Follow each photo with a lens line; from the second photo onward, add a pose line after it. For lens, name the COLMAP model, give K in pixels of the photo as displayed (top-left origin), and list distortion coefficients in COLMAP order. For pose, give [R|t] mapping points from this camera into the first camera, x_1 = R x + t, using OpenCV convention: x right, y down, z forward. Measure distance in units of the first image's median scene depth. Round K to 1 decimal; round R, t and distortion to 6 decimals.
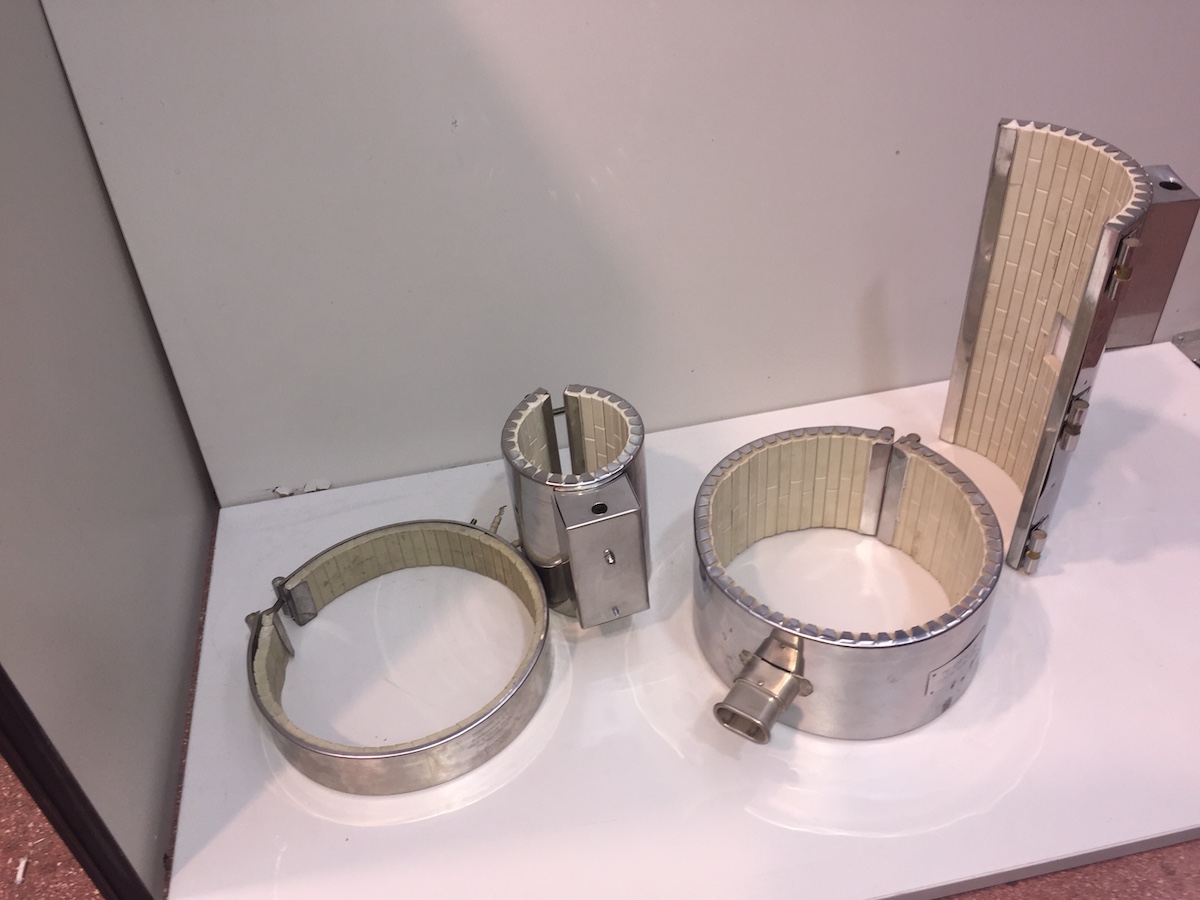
lens RADIAL K [[1019.2, 0, 600.0], [0, 1019.2, 450.0], [0, 0, 1]] dist [0.038660, -0.002195]
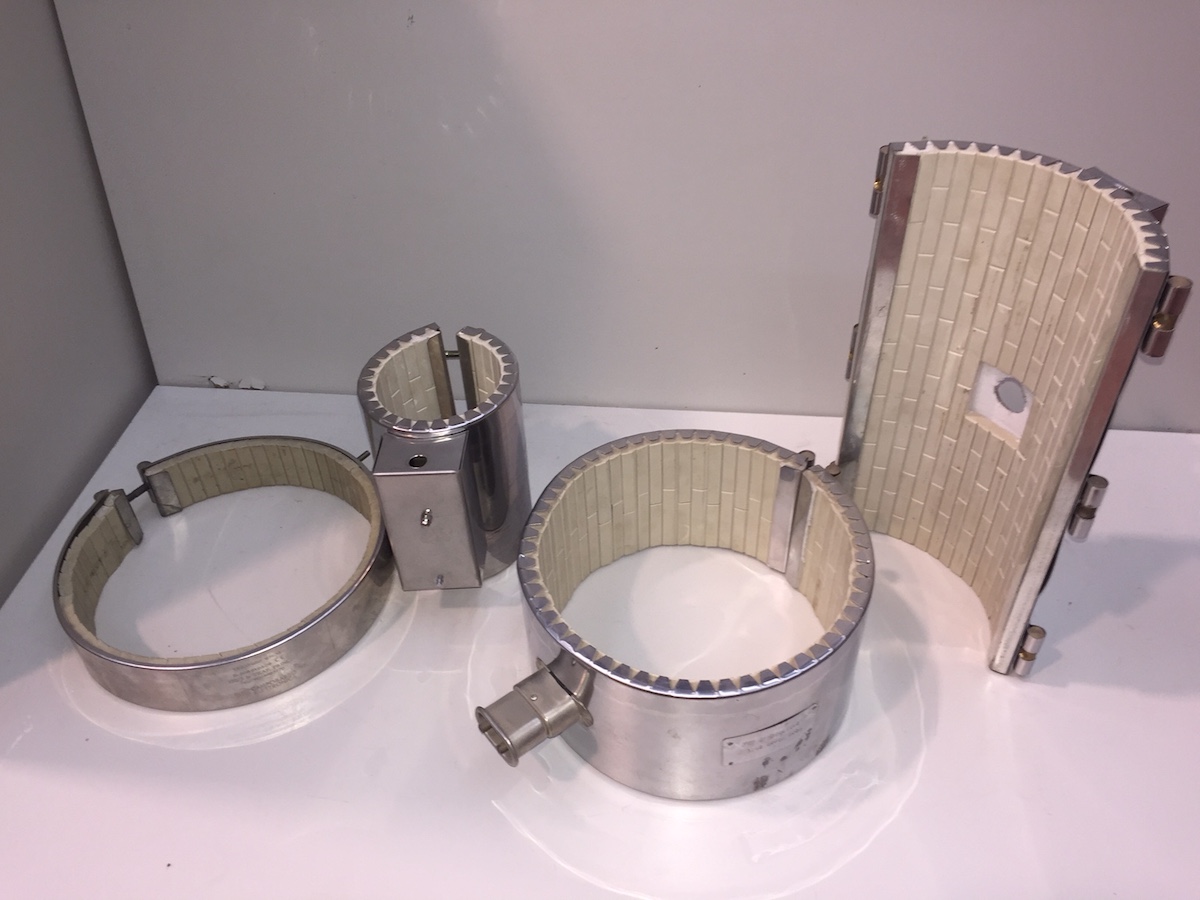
lens RADIAL K [[1019.2, 0, 600.0], [0, 1019.2, 450.0], [0, 0, 1]] dist [0.038660, -0.002195]
pose [[0.956569, 0.223646, -0.186971, 0.270846], [-0.218771, 0.974664, 0.046586, -0.024649], [0.192652, -0.003659, 0.981260, 0.133456]]
